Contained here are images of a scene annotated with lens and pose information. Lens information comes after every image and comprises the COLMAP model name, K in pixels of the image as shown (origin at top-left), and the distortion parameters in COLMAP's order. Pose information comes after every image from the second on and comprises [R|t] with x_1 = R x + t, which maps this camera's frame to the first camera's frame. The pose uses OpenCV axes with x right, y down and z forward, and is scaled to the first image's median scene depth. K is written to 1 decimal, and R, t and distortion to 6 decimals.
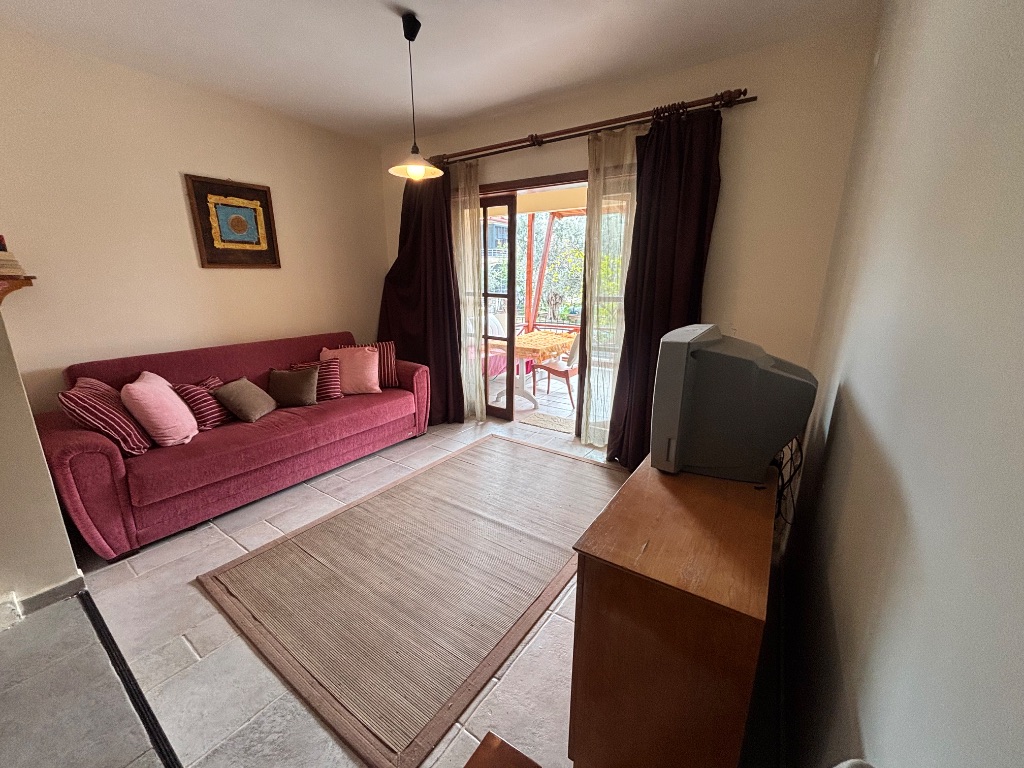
lens RADIAL K [[411.8, 0, 512.0], [0, 411.8, 384.0], [0, 0, 1]] dist [-0.002254, -0.000385]
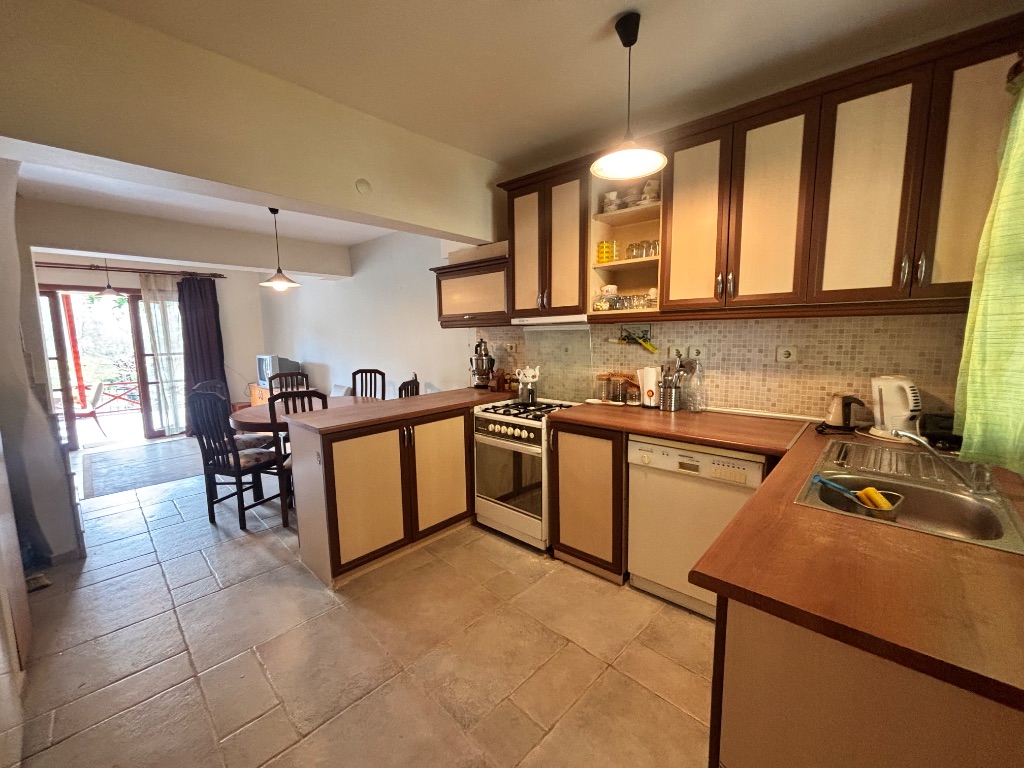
lens RADIAL K [[414.6, 0, 509.6], [0, 414.6, 382.2], [0, 0, 1]] dist [0.002914, 0.000097]
pose [[0.140024, -0.121642, 0.982648, -1.362760], [0.269041, 0.959761, 0.080472, 0.181857], [-0.952896, 0.253104, 0.167116, -0.762024]]
